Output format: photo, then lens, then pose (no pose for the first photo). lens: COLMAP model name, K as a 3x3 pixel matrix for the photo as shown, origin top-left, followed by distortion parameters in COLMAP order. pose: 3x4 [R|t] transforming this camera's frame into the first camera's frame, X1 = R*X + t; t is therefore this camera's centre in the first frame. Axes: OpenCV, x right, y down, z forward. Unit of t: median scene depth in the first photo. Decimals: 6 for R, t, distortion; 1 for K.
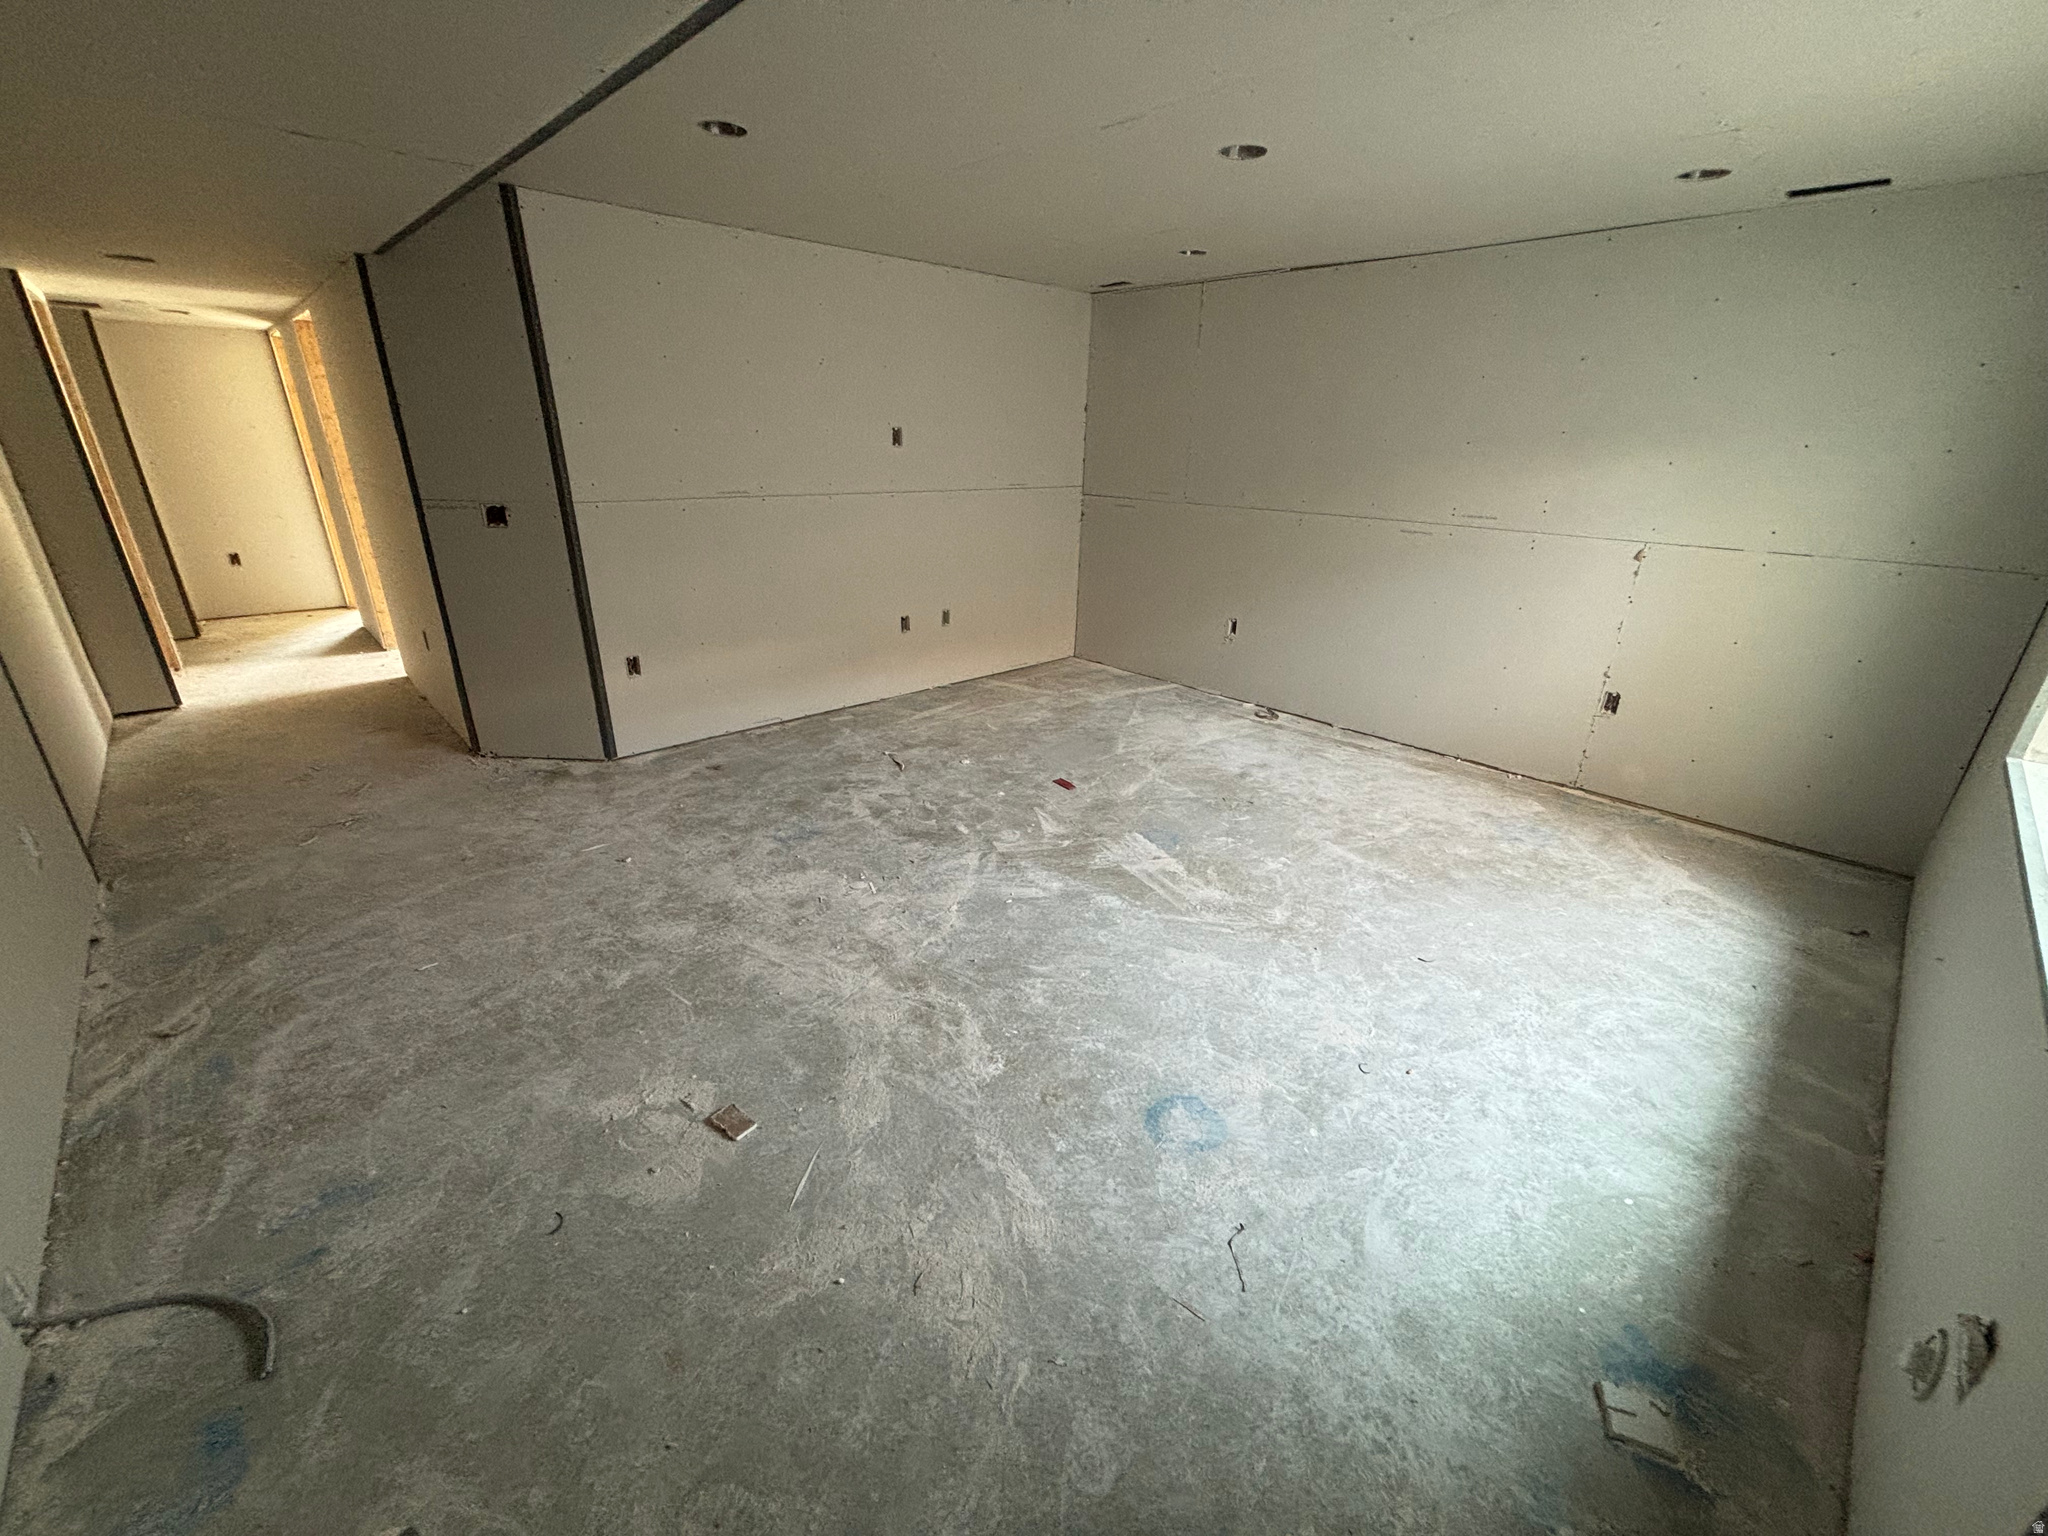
lens RADIAL K [[826.1, 0, 1024.4], [0, 826.1, 767.6], [0, 0, 1]] dist [0.001549, 0.000521]
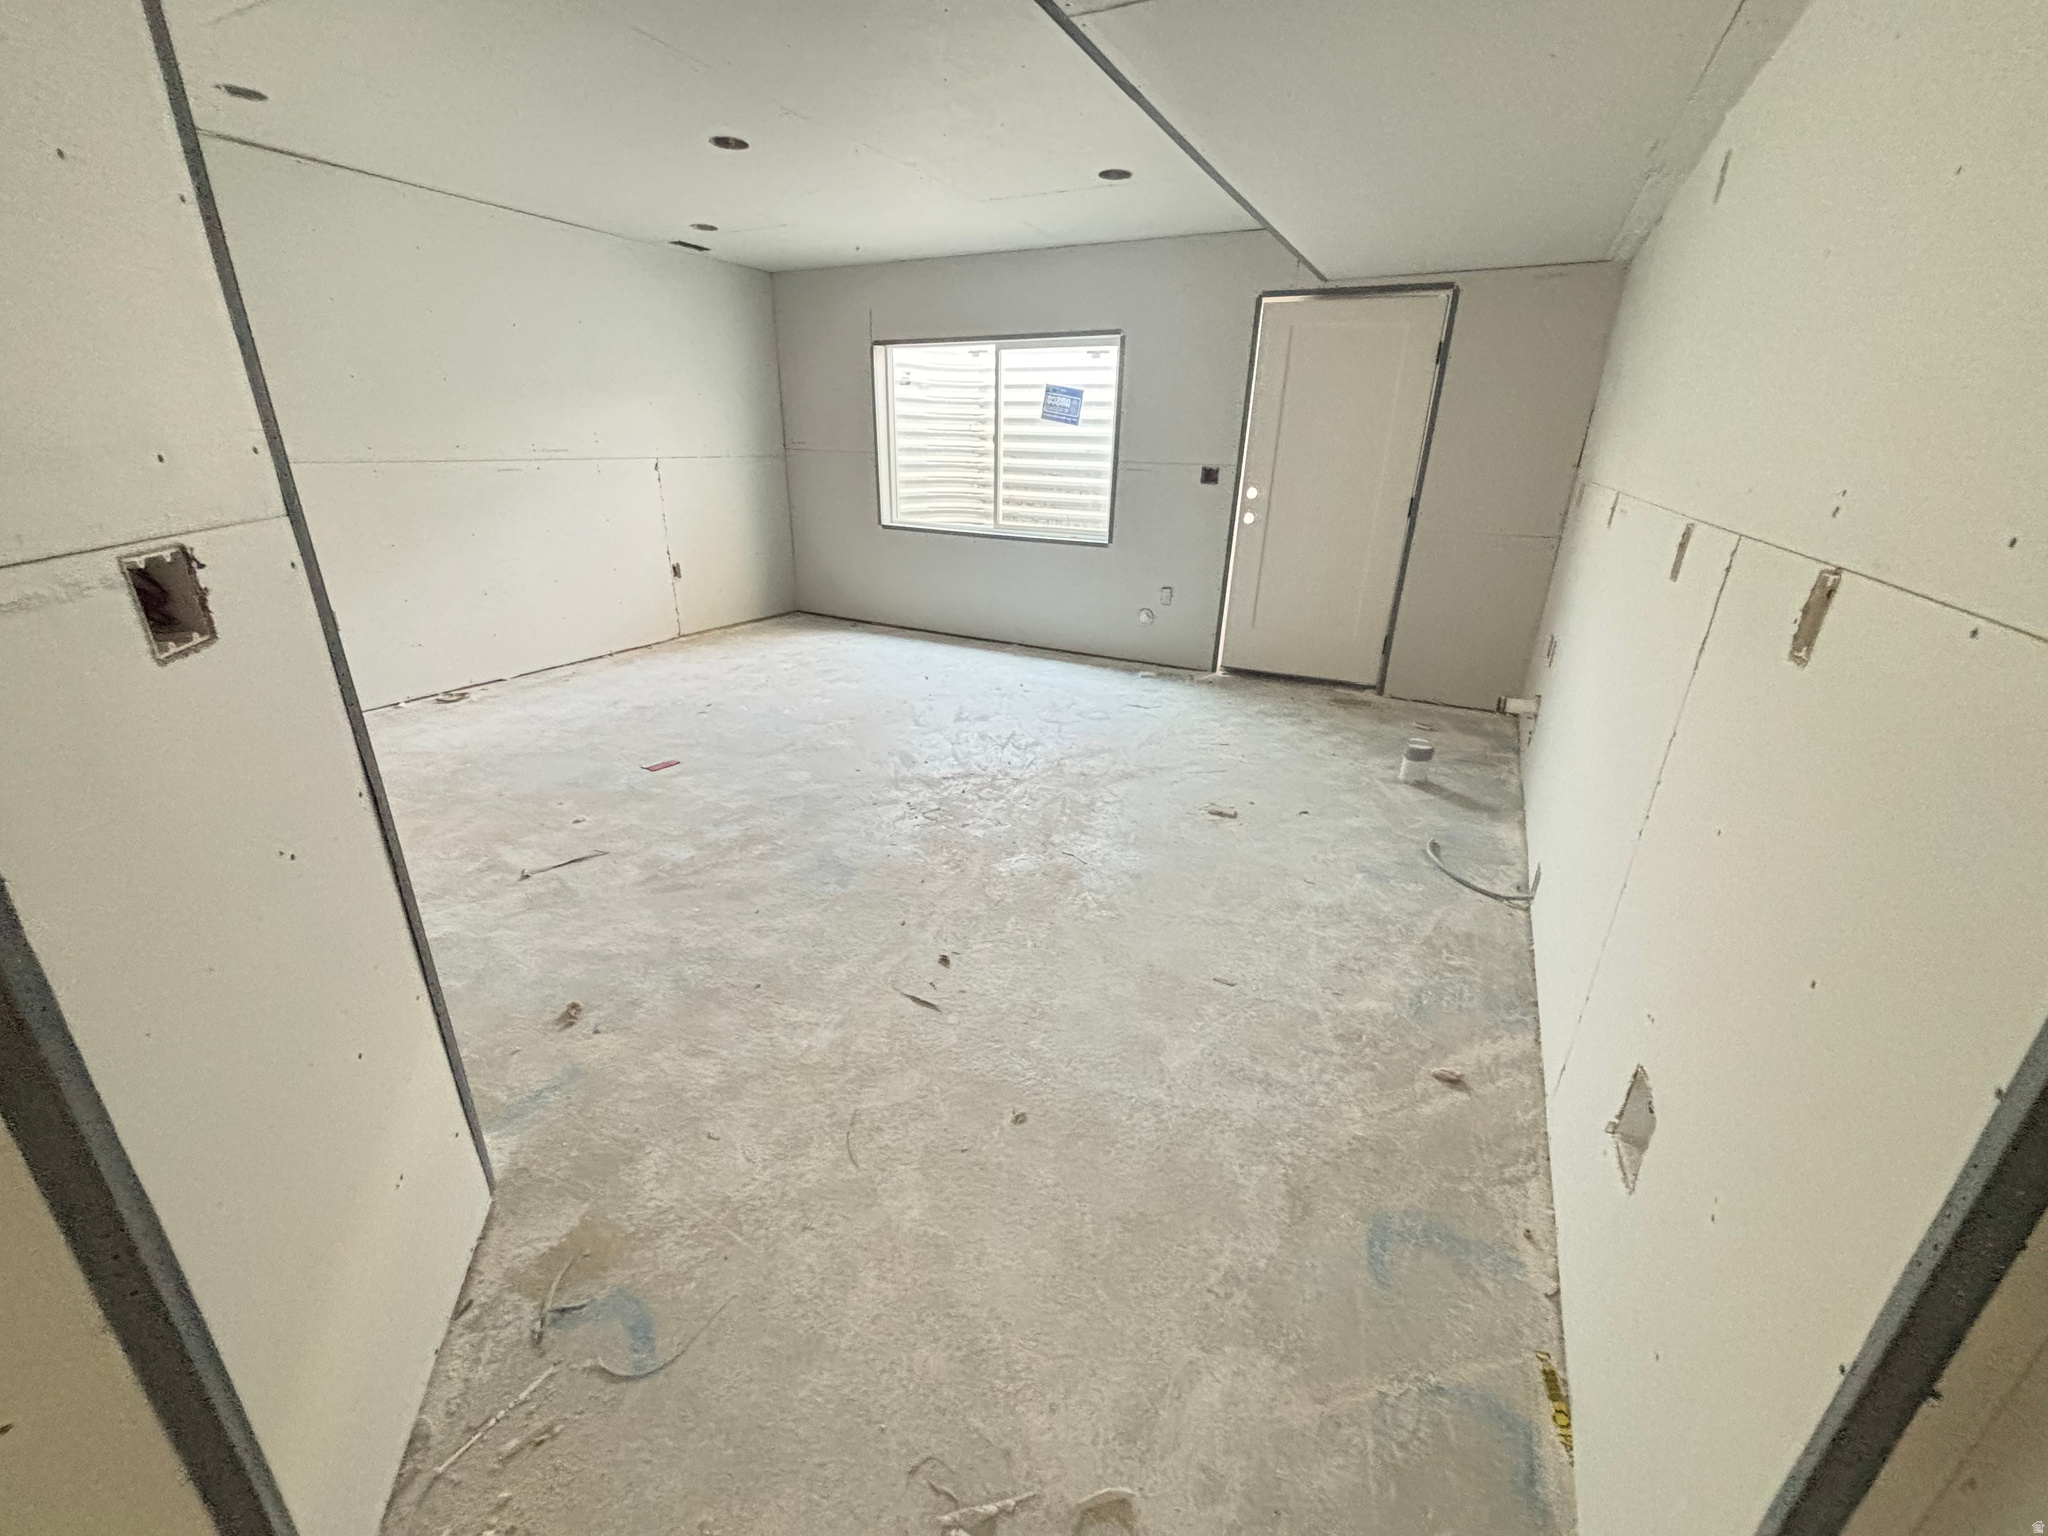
lens RADIAL K [[826.1, 0, 1021.5], [0, 826.1, 762.1], [0, 0, 1]] dist [0.001549, 0.000521]
pose [[-0.313657, -0.371523, 0.873836, -1.056384], [0.330985, 0.819779, 0.467344, -0.338709], [-0.889982, 0.435813, -0.134161, 0.956138]]
